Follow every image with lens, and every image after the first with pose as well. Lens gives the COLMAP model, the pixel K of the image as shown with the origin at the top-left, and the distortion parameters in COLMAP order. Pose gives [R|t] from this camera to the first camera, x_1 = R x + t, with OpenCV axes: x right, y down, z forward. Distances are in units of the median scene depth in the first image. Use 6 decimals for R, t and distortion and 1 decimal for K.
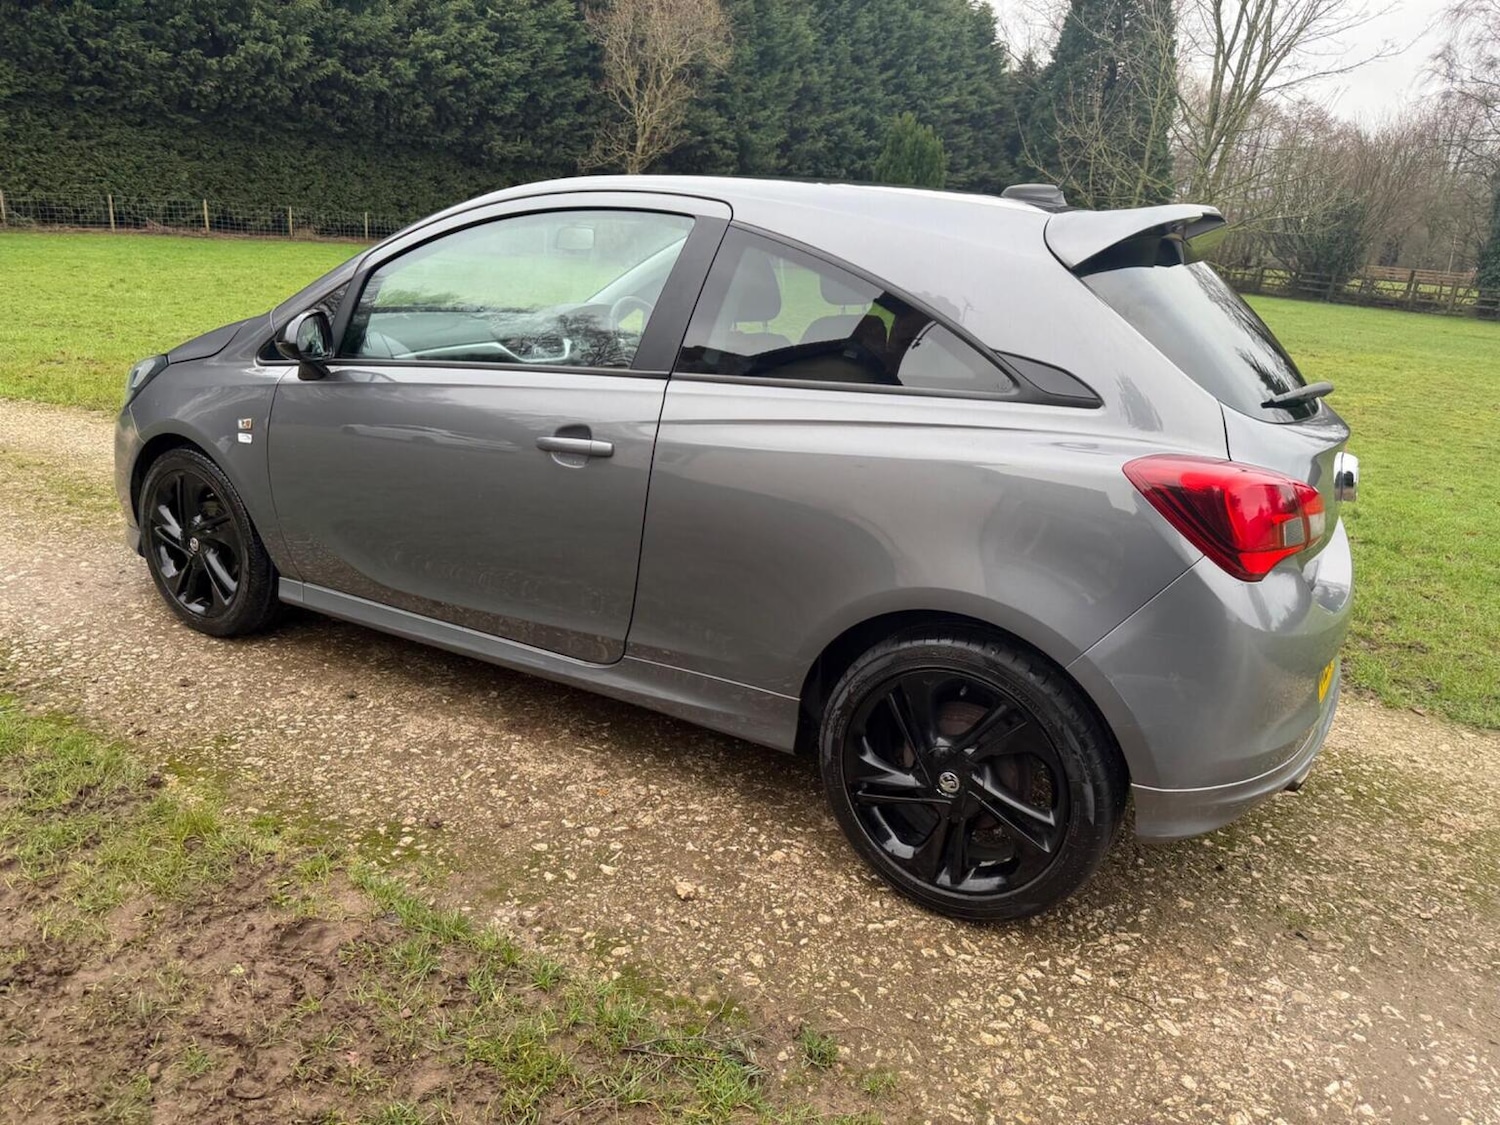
lens RADIAL K [[1062.0, 0, 754.1], [0, 1062.0, 565.5], [0, 0, 1]] dist [0.007203, -0.011785]
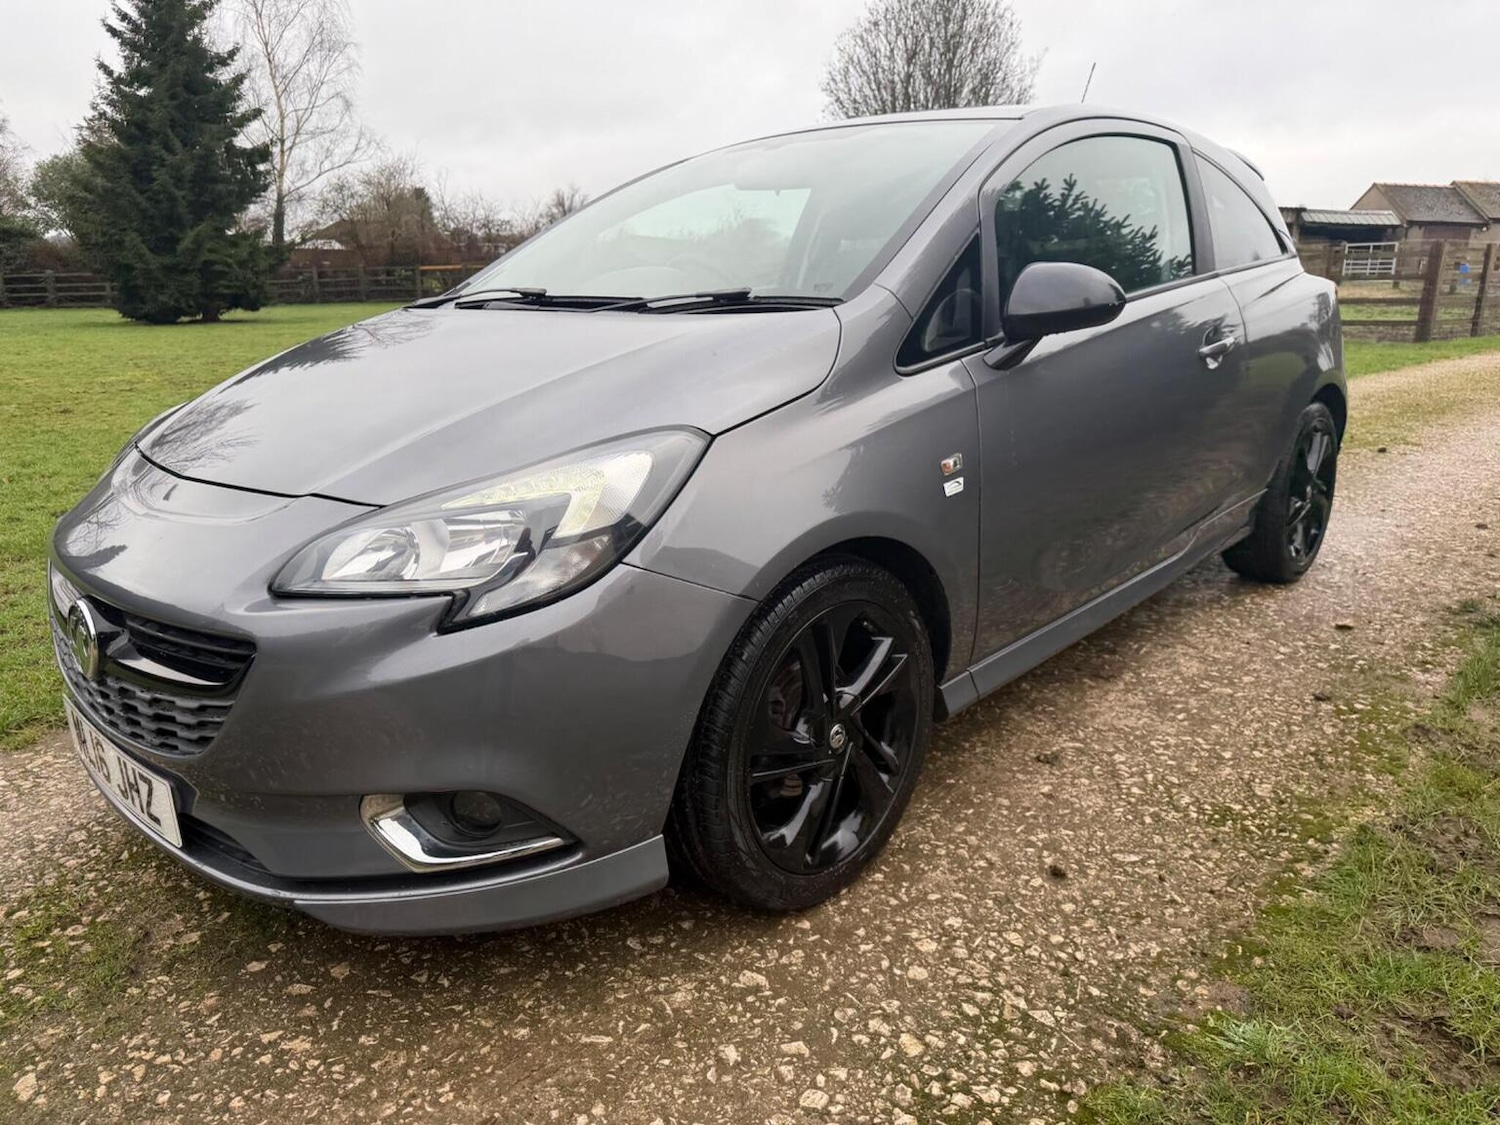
lens RADIAL K [[1065.0, 0, 745.0], [0, 1065.0, 546.3], [0, 0, 1]] dist [0.015812, -0.021354]
pose [[0.208830, -0.313474, 0.926350, -0.159642], [0.318399, 0.917418, 0.238674, -0.040314], [-0.924669, 0.245106, 0.291394, 0.136369]]
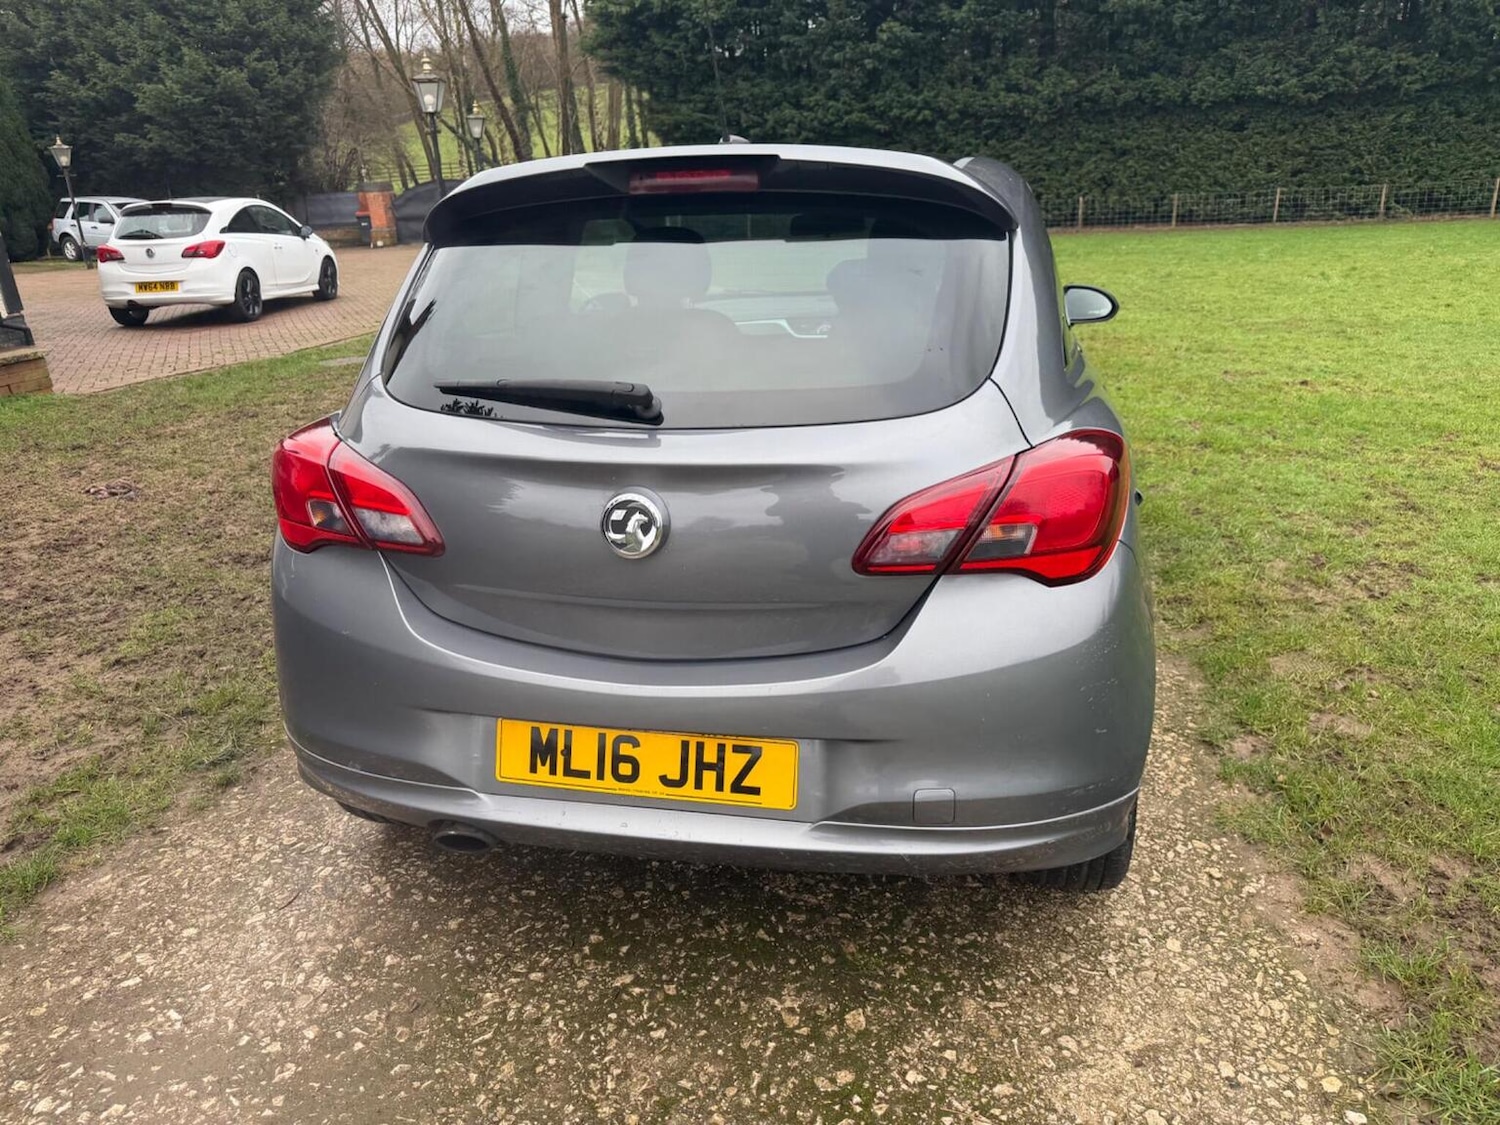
lens RADIAL K [[1062.0, 0, 739.9], [0, 1062.0, 564.9], [0, 0, 1]] dist [0.007203, -0.011785]
pose [[0.324650, 0.233747, -0.916496, 0.138062], [-0.226590, 0.959986, 0.164574, -0.021004], [0.918292, 0.154240, 0.364624, 0.091991]]
